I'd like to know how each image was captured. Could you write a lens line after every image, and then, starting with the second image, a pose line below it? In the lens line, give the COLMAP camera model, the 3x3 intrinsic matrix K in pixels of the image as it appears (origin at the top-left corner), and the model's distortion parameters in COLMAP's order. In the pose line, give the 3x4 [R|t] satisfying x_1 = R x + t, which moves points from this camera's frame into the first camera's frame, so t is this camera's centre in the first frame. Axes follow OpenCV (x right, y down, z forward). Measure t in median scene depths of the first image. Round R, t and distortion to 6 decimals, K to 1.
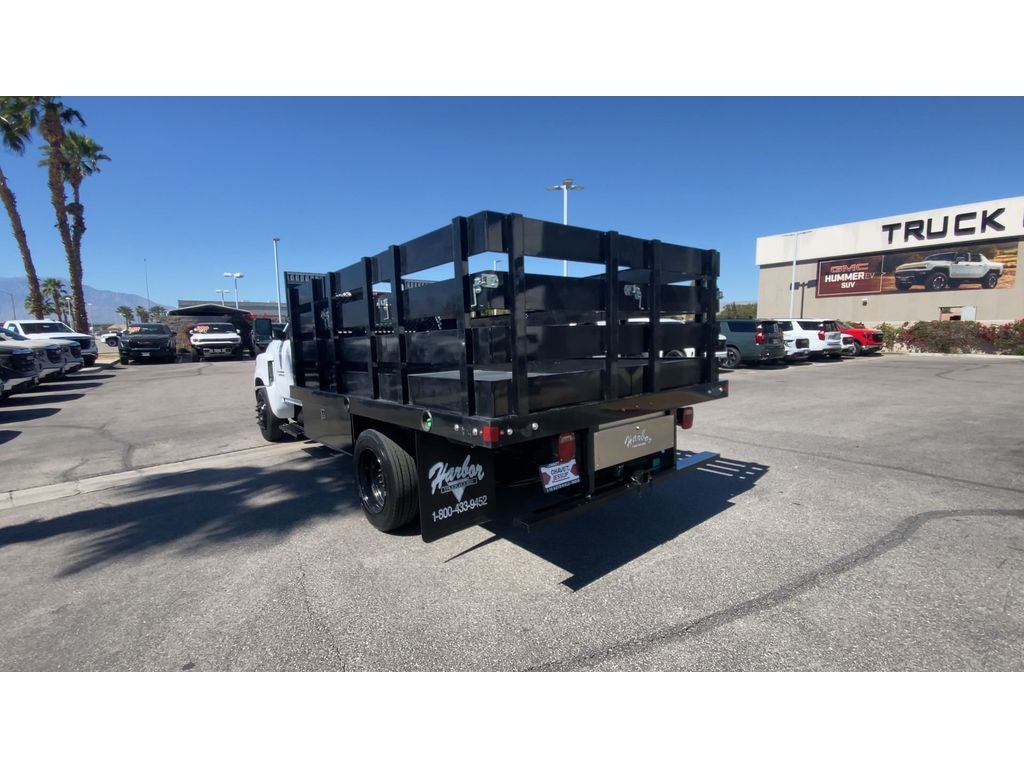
lens RADIAL K [[498.8, 0, 528.3], [0, 498.8, 388.3], [0, 0, 1]] dist [0.020650, -0.022202]
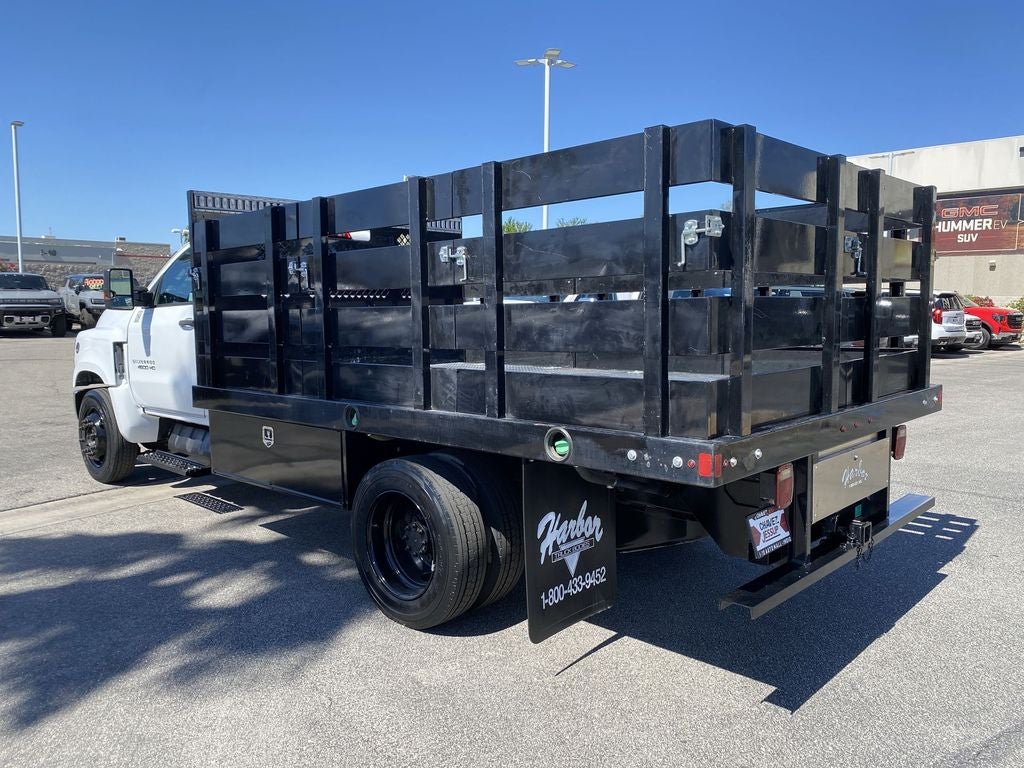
lens RADIAL K [[847.1, 0, 512.0], [0, 847.1, 384.0], [0, 0, 1]] dist [0.004072, -0.004444]
pose [[0.993736, 0.012074, 0.111101, -0.243622], [-0.010623, 0.999850, -0.013645, 0.002776], [-0.111249, 0.012379, 0.993715, -0.027520]]
